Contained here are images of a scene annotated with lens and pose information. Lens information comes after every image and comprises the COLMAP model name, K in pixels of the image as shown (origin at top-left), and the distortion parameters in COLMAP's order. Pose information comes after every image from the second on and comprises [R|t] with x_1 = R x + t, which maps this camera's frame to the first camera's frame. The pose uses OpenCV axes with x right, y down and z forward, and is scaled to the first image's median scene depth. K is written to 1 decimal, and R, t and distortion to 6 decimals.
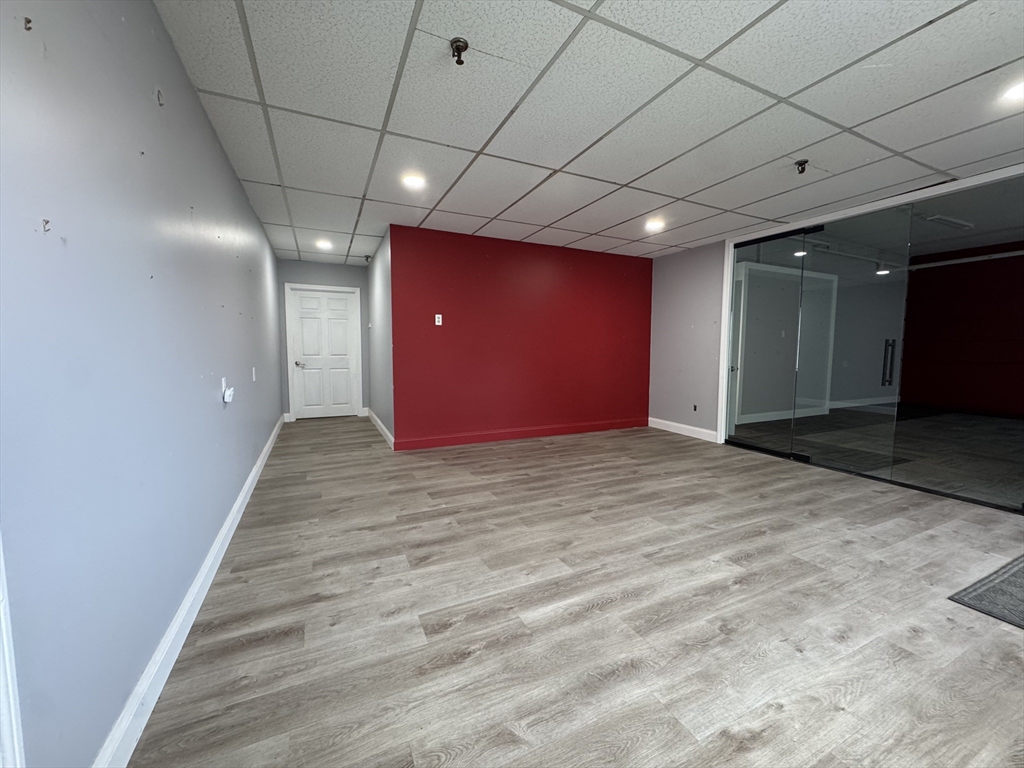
lens RADIAL K [[407.2, 0, 514.2], [0, 407.2, 381.3], [0, 0, 1]] dist [-0.003166, 0.000121]
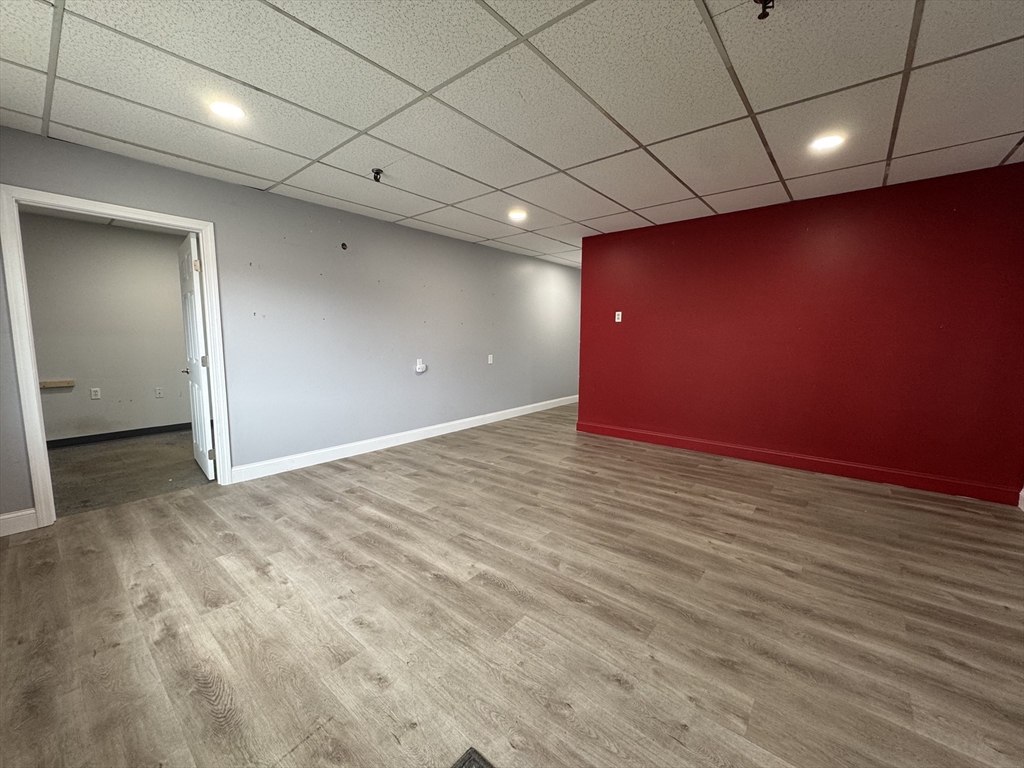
lens RADIAL K [[407.2, 0, 510.8], [0, 407.2, 382.5], [0, 0, 1]] dist [-0.003166, 0.000121]
pose [[0.415861, 0.096155, -0.904331, 1.075964], [-0.073825, 0.994682, 0.071814, -0.060606], [0.906427, 0.036897, 0.420748, 0.506087]]
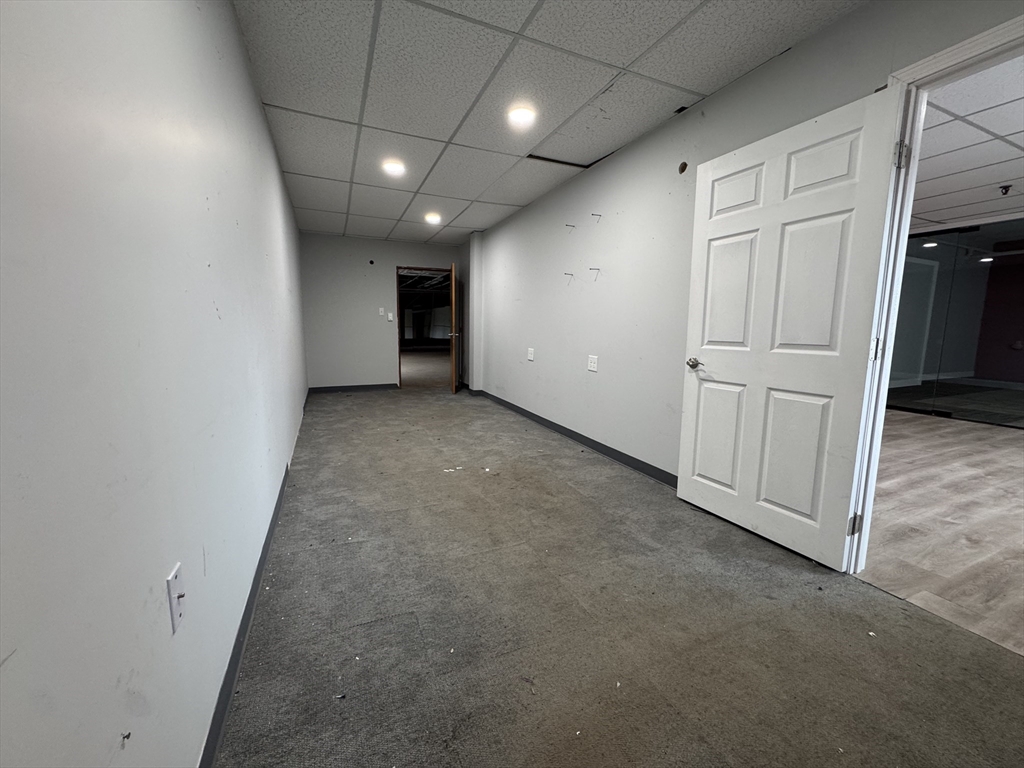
lens RADIAL K [[407.2, 0, 511.1], [0, 407.2, 381.6], [0, 0, 1]] dist [-0.003166, 0.000121]
pose [[0.999679, 0.010347, -0.023113, -0.886983], [-0.009017, 0.998337, 0.056933, 0.043989], [0.023663, -0.056706, 0.998110, -0.411796]]
